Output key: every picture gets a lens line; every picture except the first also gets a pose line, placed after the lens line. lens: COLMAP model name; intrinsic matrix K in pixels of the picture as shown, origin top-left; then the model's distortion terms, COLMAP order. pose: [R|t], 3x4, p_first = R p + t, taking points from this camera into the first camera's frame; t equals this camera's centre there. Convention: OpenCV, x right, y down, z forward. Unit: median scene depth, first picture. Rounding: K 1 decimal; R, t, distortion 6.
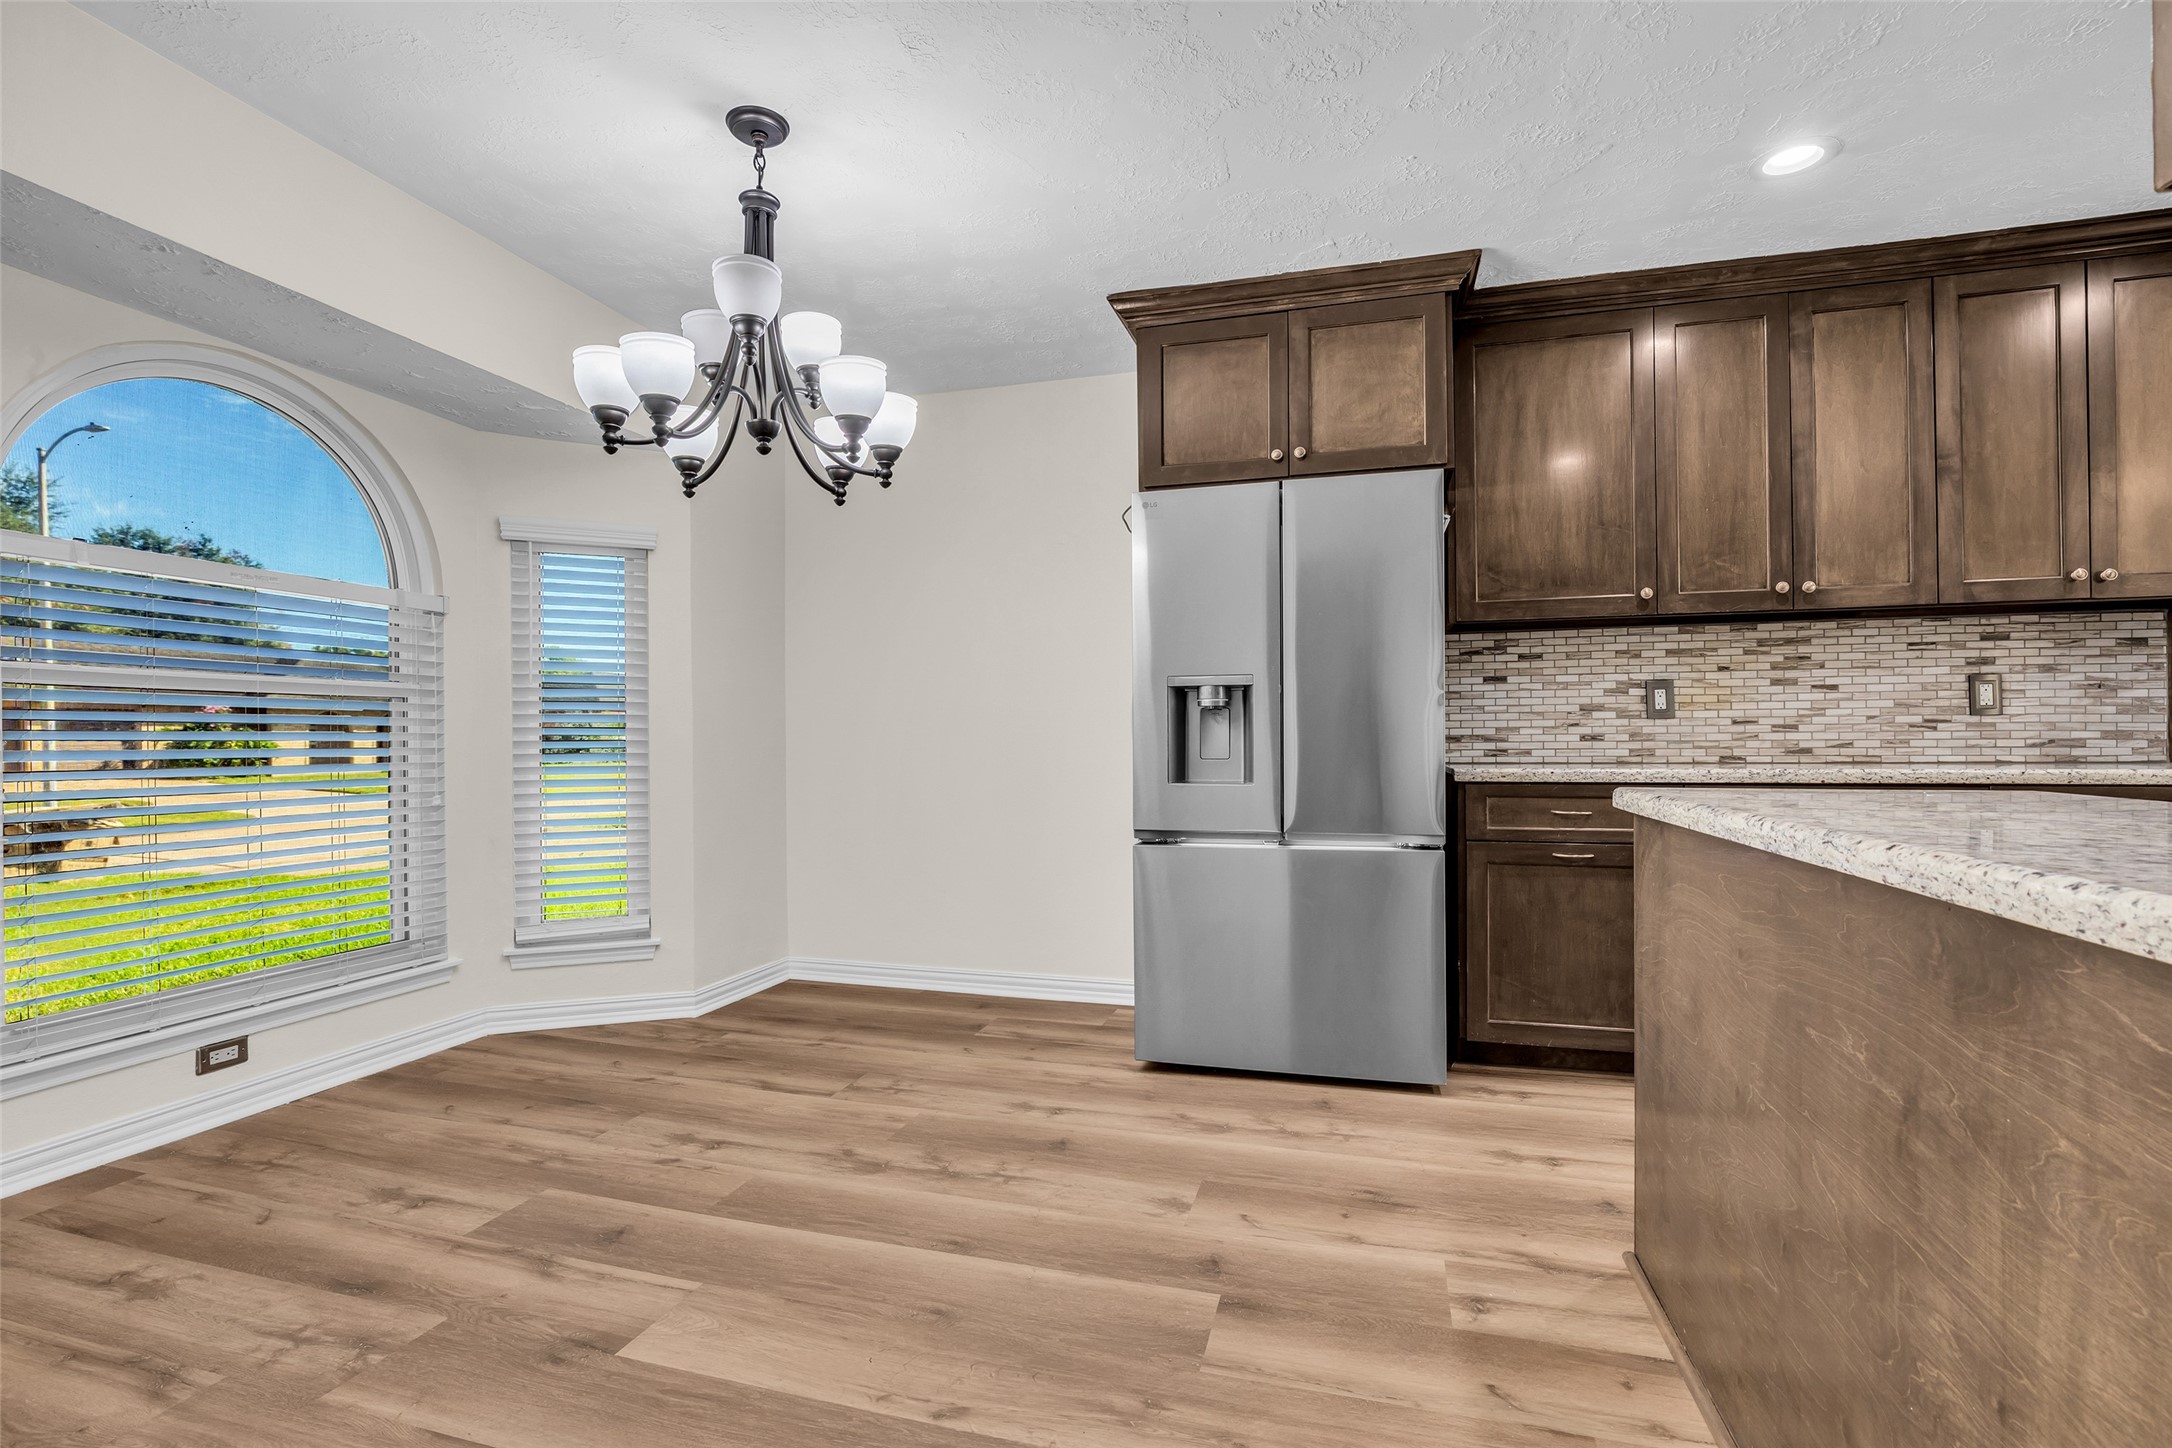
lens RADIAL K [[1000.8, 0, 1087.2], [0, 1000.8, 734.1], [0, 0, 1]] dist [-0.021351, 0.007137]
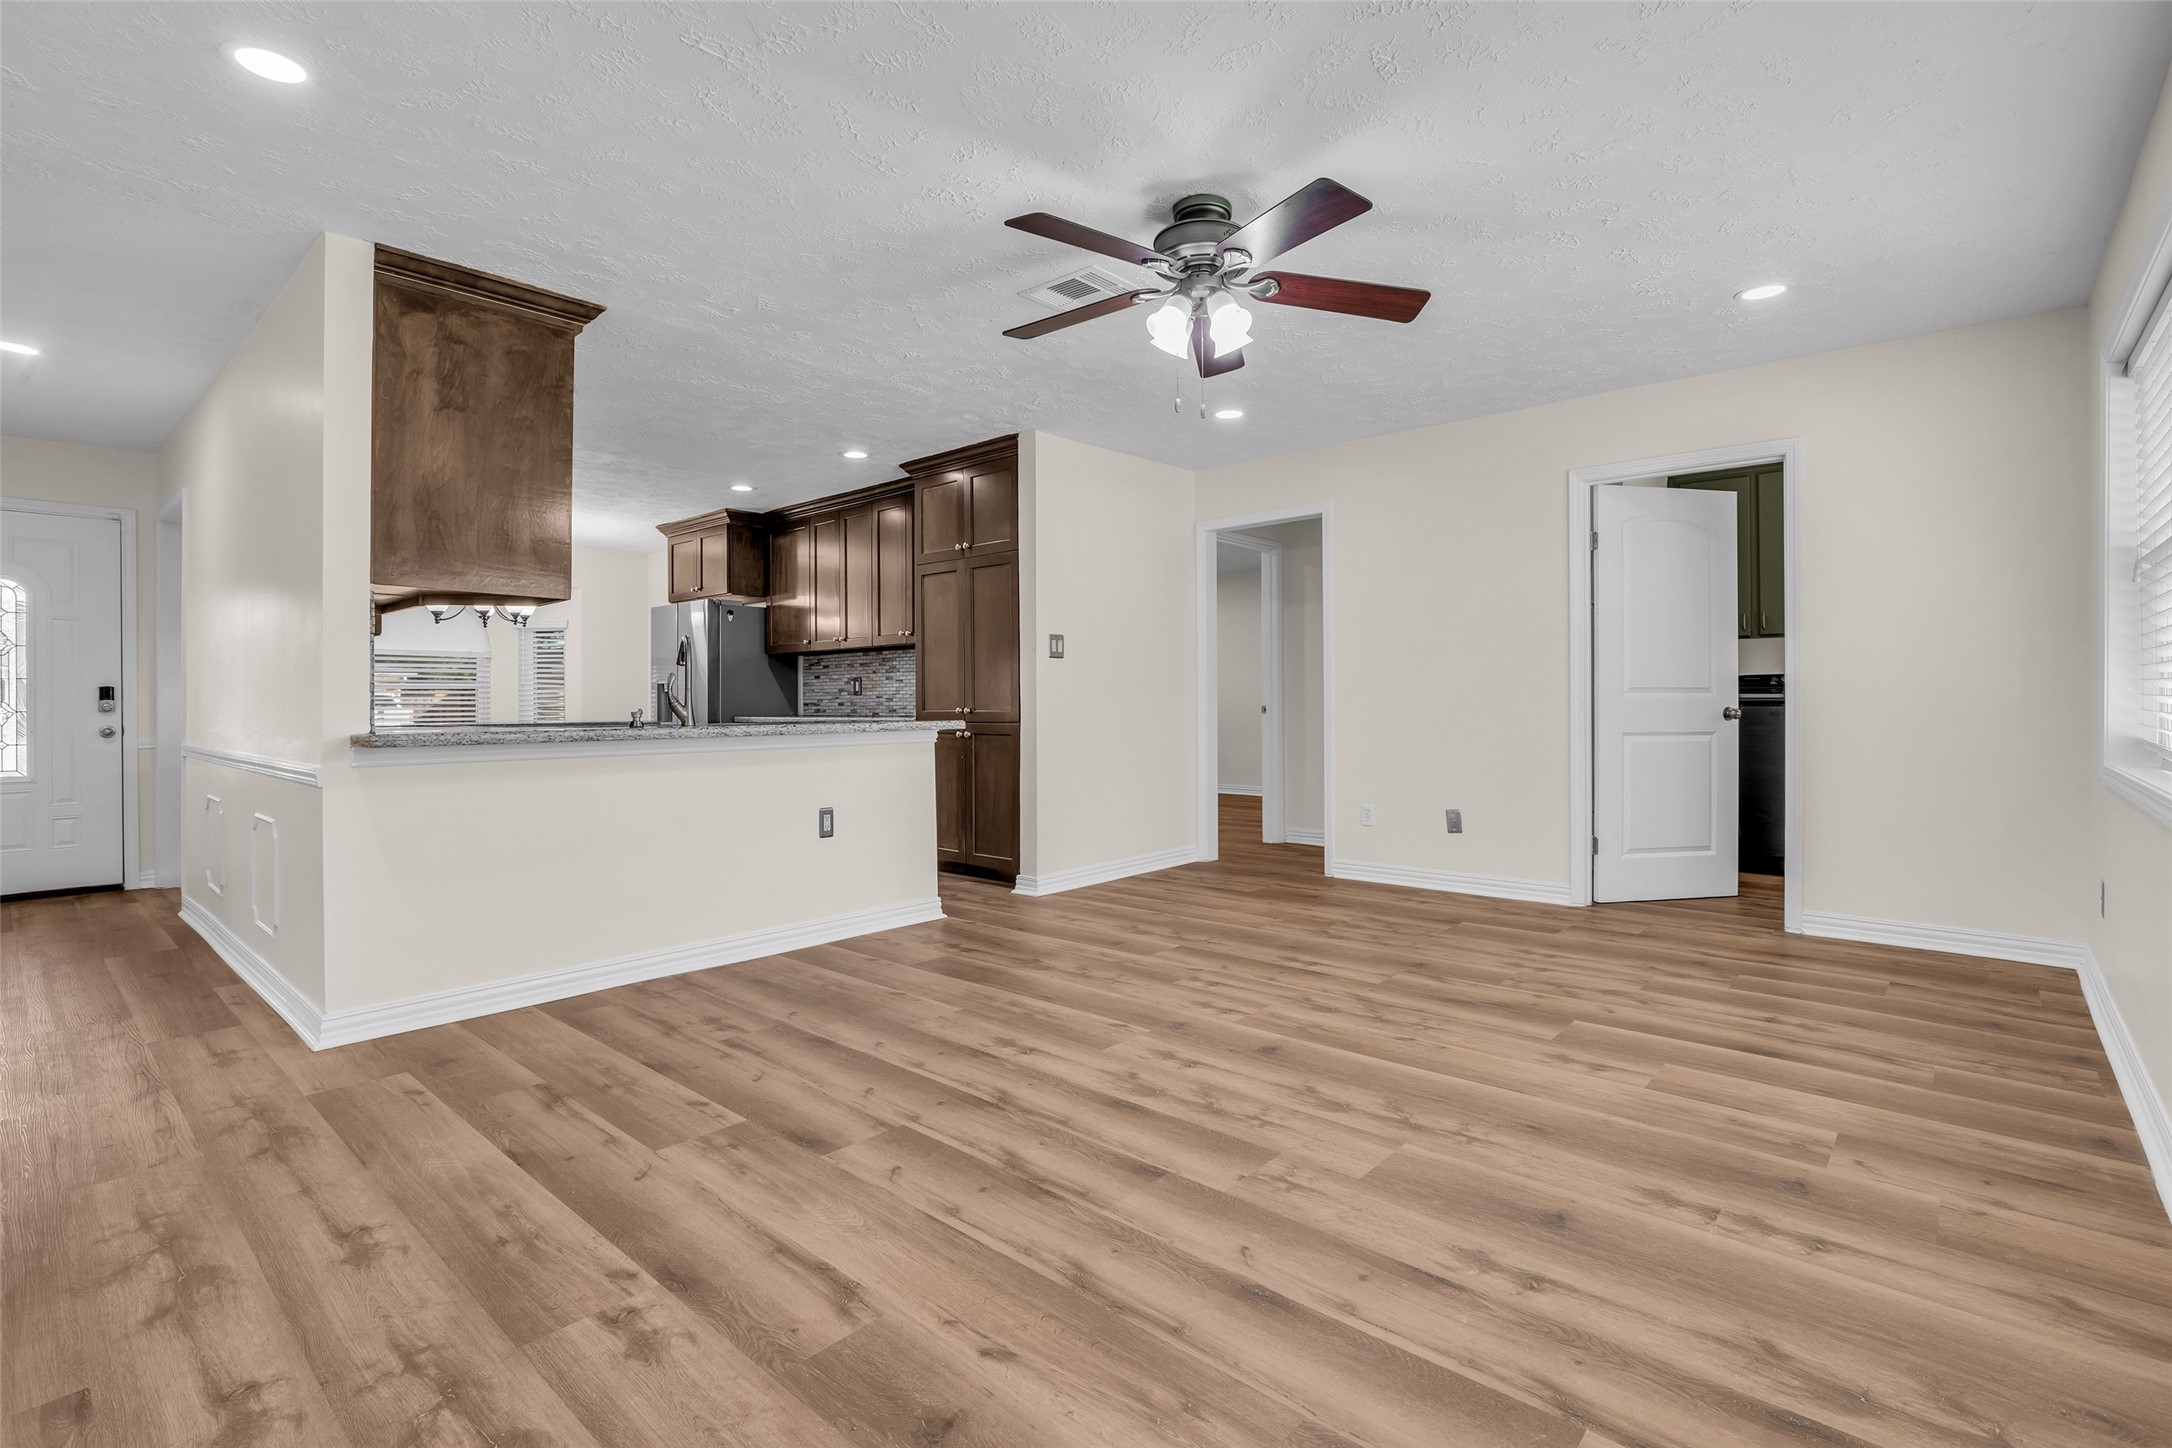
lens RADIAL K [[1000.8, 0, 1091.1], [0, 1000.8, 709.1], [0, 0, 1]] dist [-0.021351, 0.007137]
pose [[0.902538, 0.003654, -0.430595, 2.195313], [0.001220, 0.999938, 0.011042, -0.009713], [0.430608, -0.010491, 0.902478, -0.824307]]
